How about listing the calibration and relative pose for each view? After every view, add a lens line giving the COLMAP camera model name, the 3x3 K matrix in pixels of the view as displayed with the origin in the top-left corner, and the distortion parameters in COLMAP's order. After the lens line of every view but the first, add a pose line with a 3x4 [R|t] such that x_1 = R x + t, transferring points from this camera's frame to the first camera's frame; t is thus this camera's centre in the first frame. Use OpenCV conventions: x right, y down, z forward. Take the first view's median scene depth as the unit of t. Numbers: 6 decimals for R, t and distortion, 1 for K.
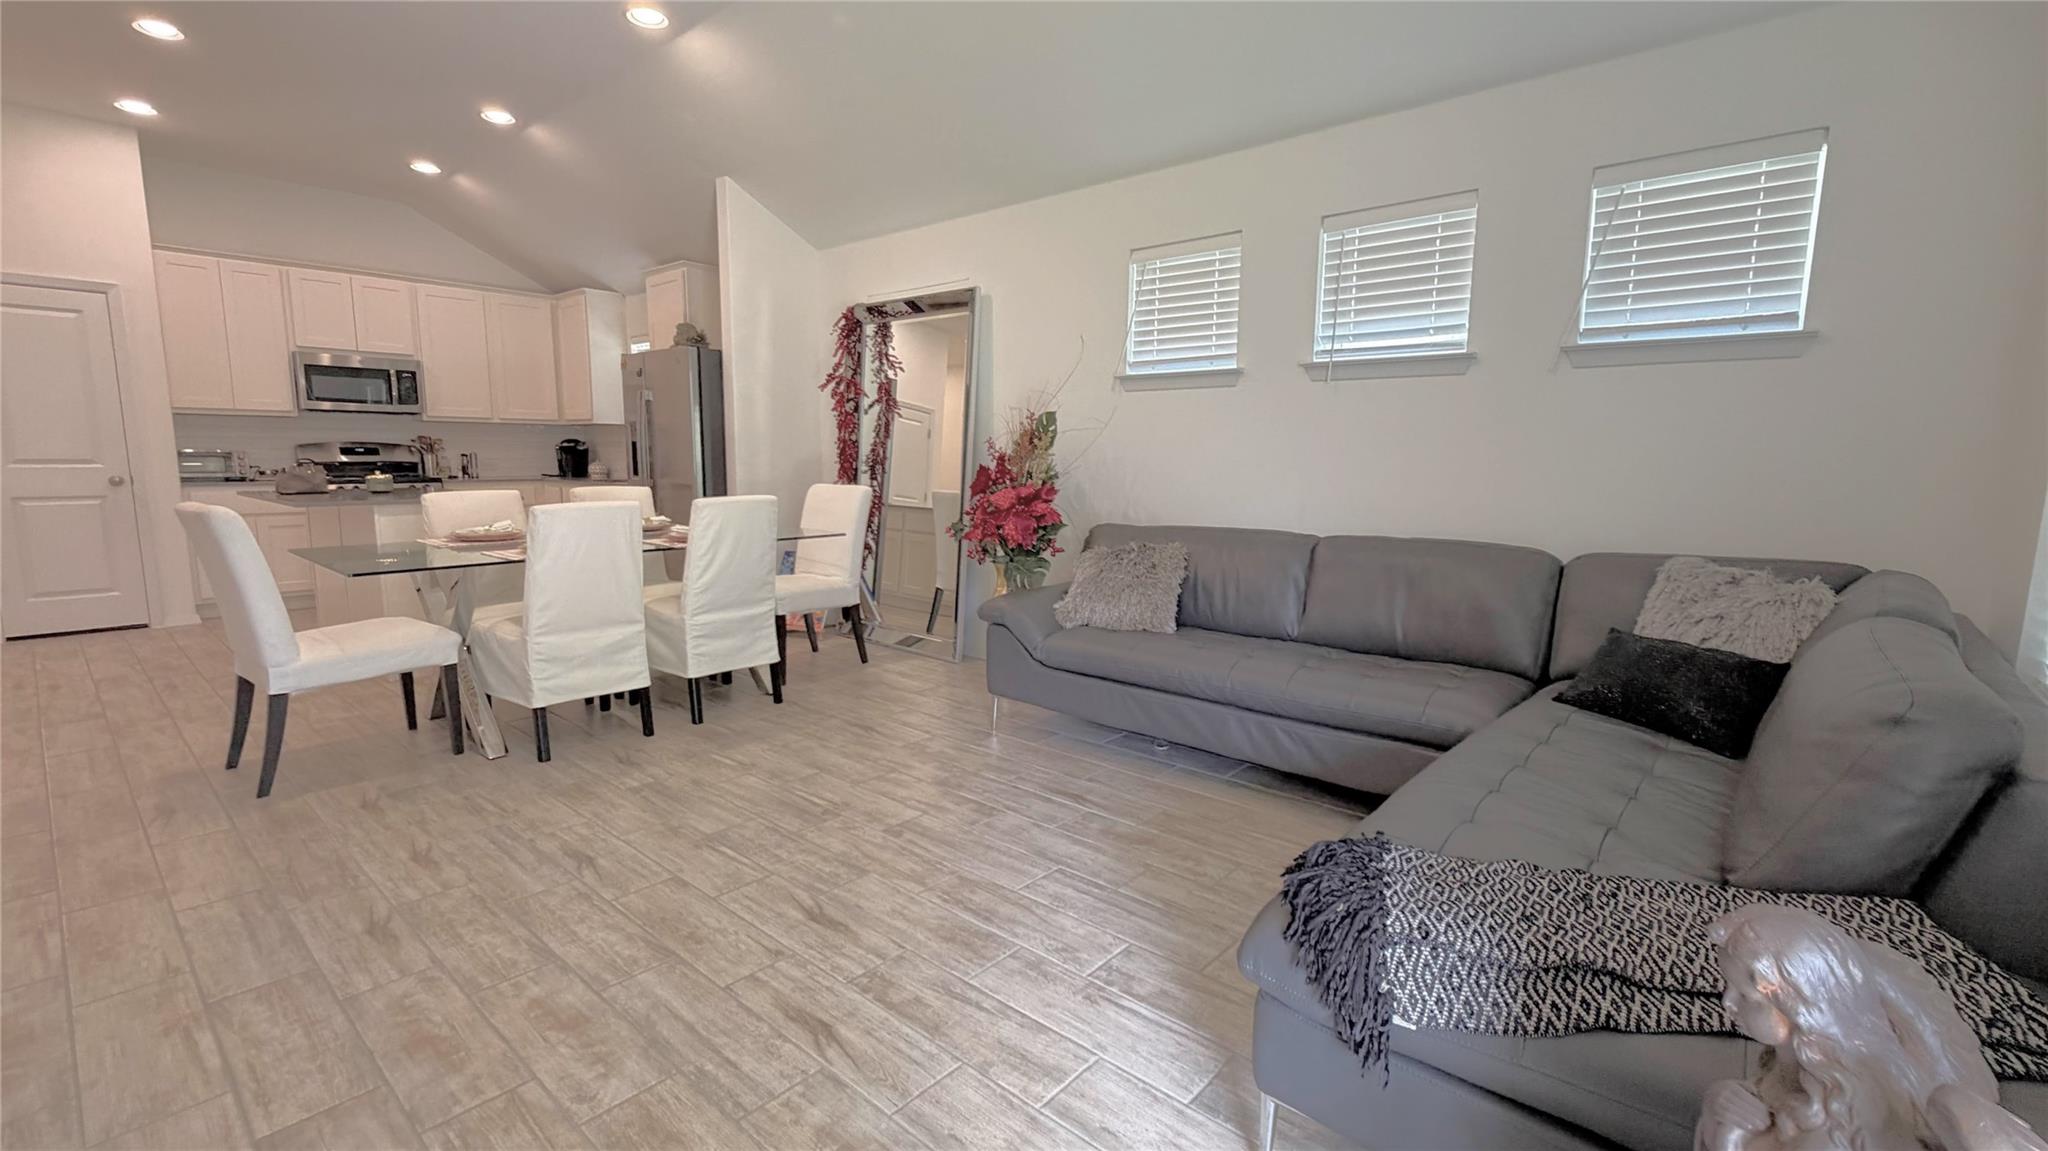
lens RADIAL K [[876.5, 0, 1023.6], [0, 876.5, 579.6], [0, 0, 1]] dist [-0.000406, -0.000275]
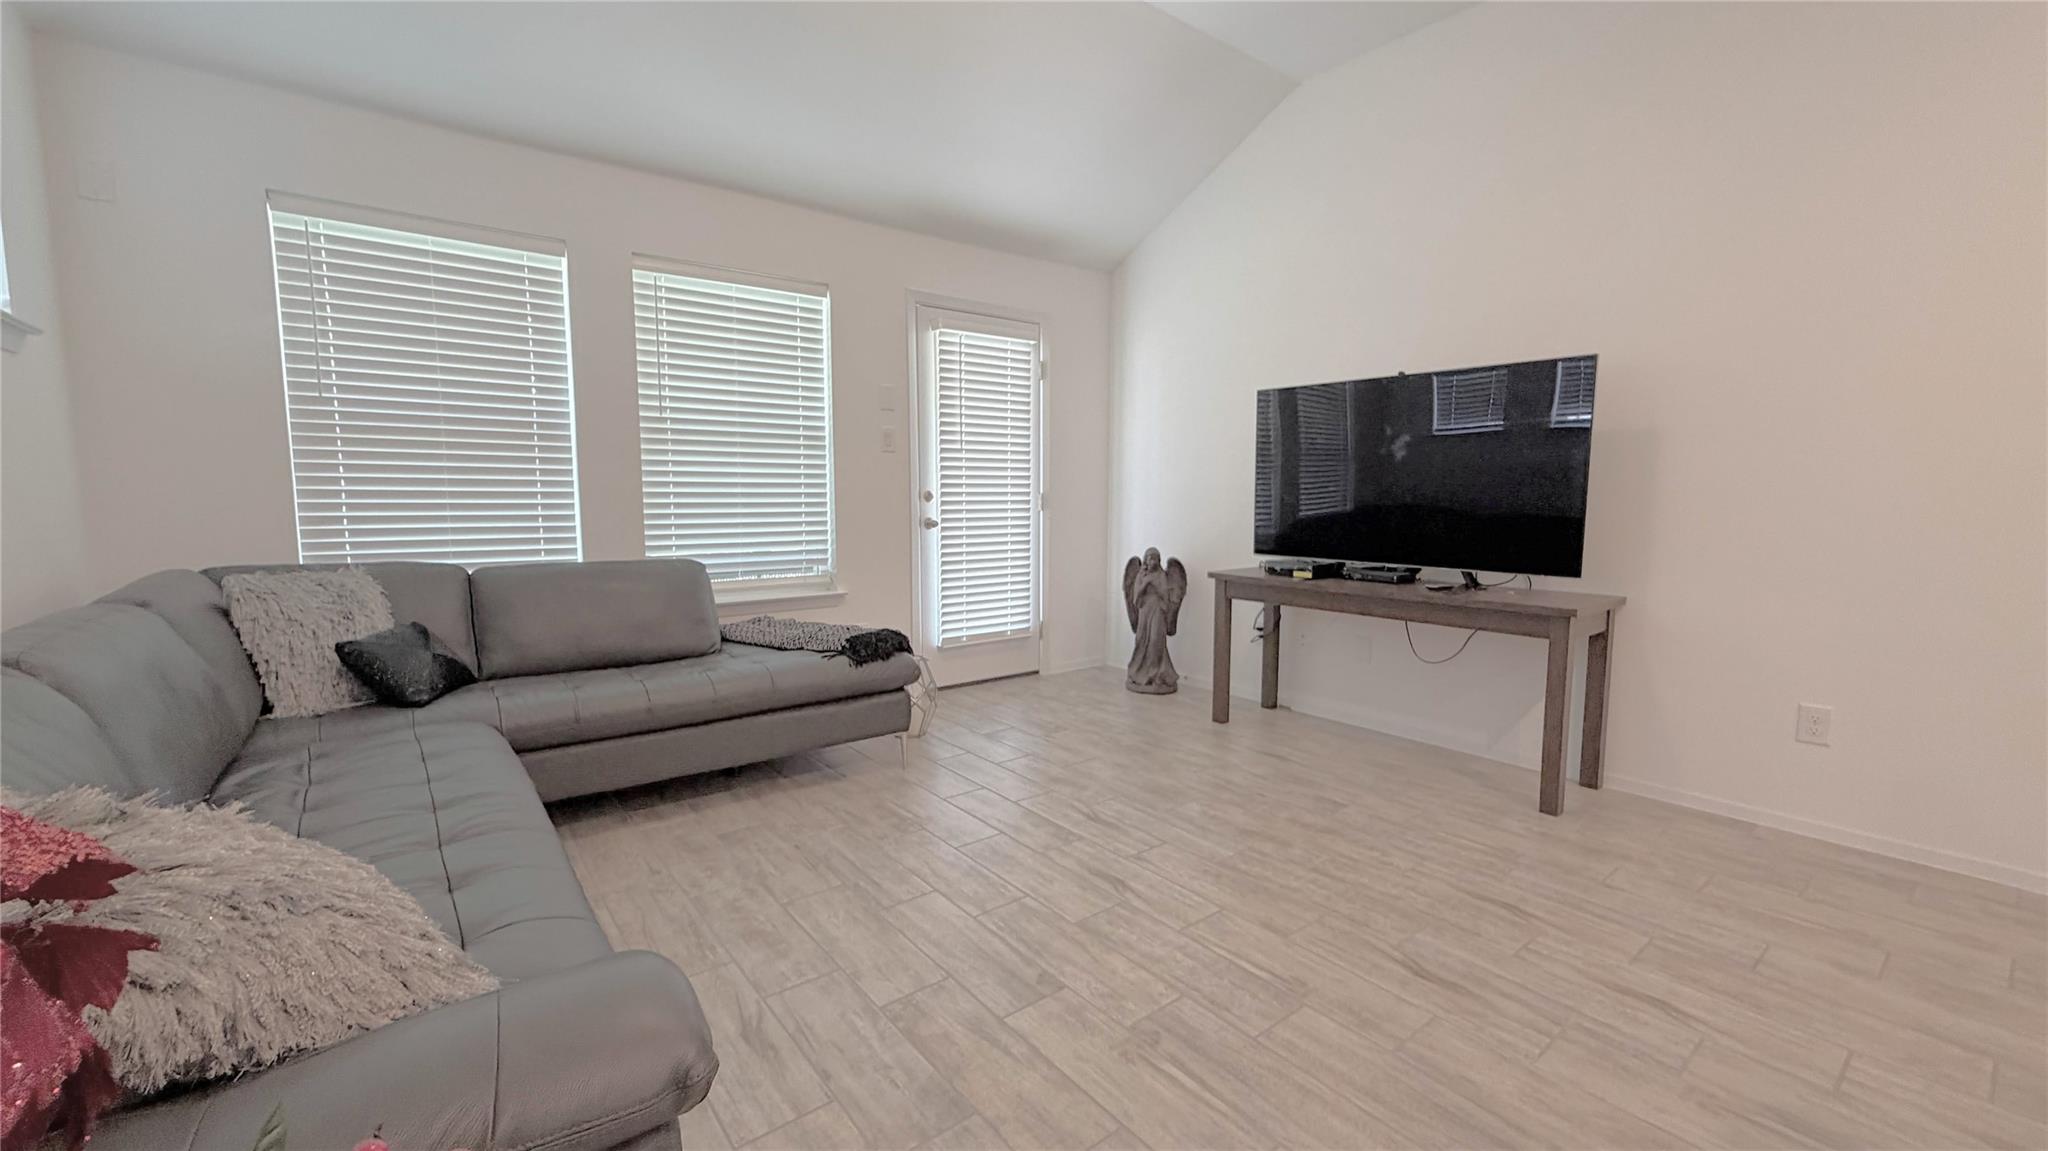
lens RADIAL K [[811.5, 0, 1024.0], [0, 811.5, 575.5], [0, 0, 1]] dist [-0.000558, -0.000113]
pose [[-0.983025, -0.029990, 0.181006, -0.281656], [0.015733, 0.969137, 0.246019, -0.251408], [-0.182797, 0.244690, -0.952214, 1.839130]]
